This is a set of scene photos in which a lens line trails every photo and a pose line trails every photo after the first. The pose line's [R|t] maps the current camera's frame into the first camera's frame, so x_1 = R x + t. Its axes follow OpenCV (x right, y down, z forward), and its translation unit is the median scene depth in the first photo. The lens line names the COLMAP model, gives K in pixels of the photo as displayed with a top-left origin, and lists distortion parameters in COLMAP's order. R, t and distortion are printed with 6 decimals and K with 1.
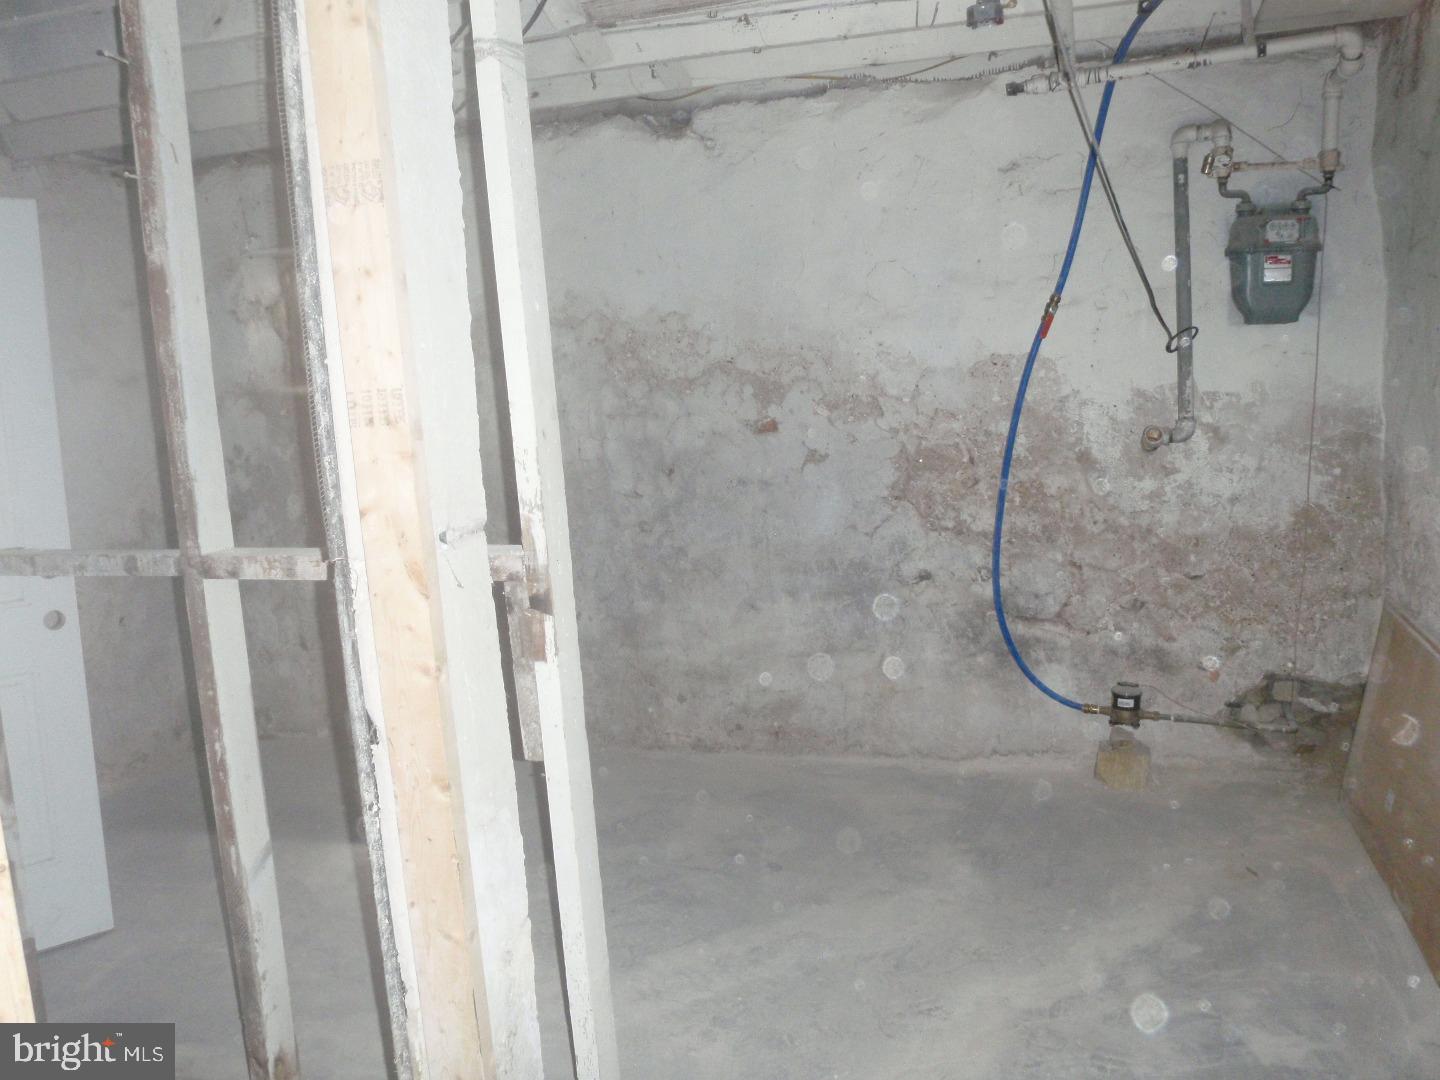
lens RADIAL K [[1167.6, 0, 746.9], [0, 1167.6, 485.9], [0, 0, 1]] dist [-0.070835, 0.047648]
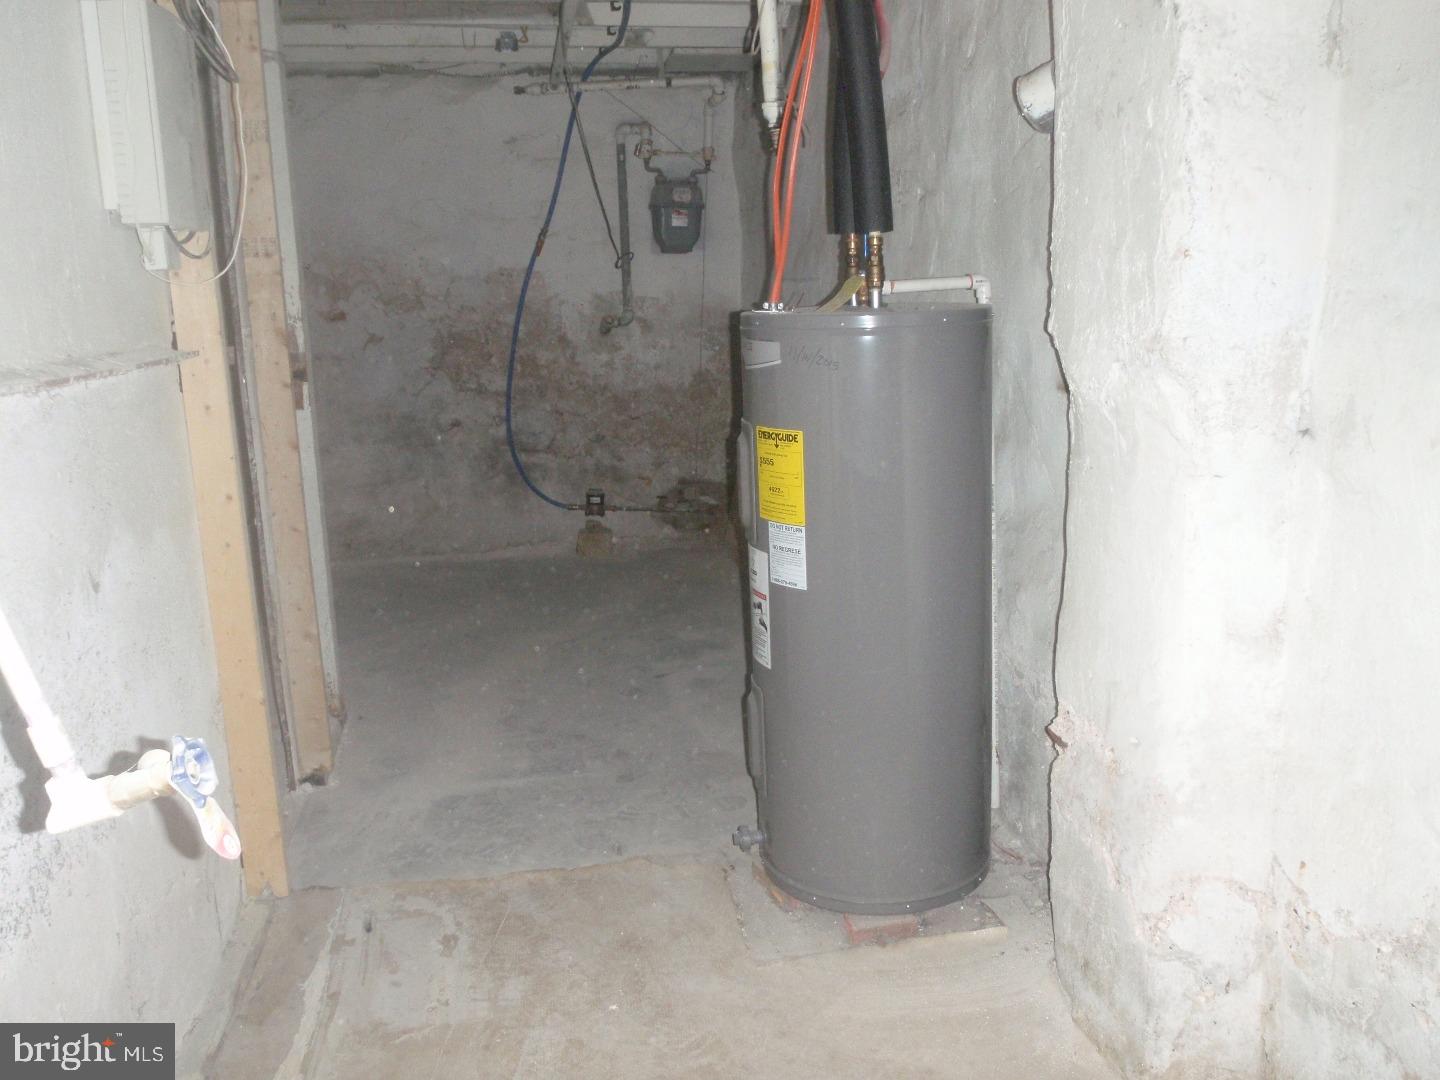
lens RADIAL K [[1167.6, 0, 746.9], [0, 1167.6, 485.9], [0, 0, 1]] dist [-0.070835, 0.047648]
pose [[0.882568, -0.041731, 0.468329, -0.211366], [0.027008, 0.998908, 0.038113, 0.113650], [-0.469408, -0.020988, 0.882732, -0.441936]]
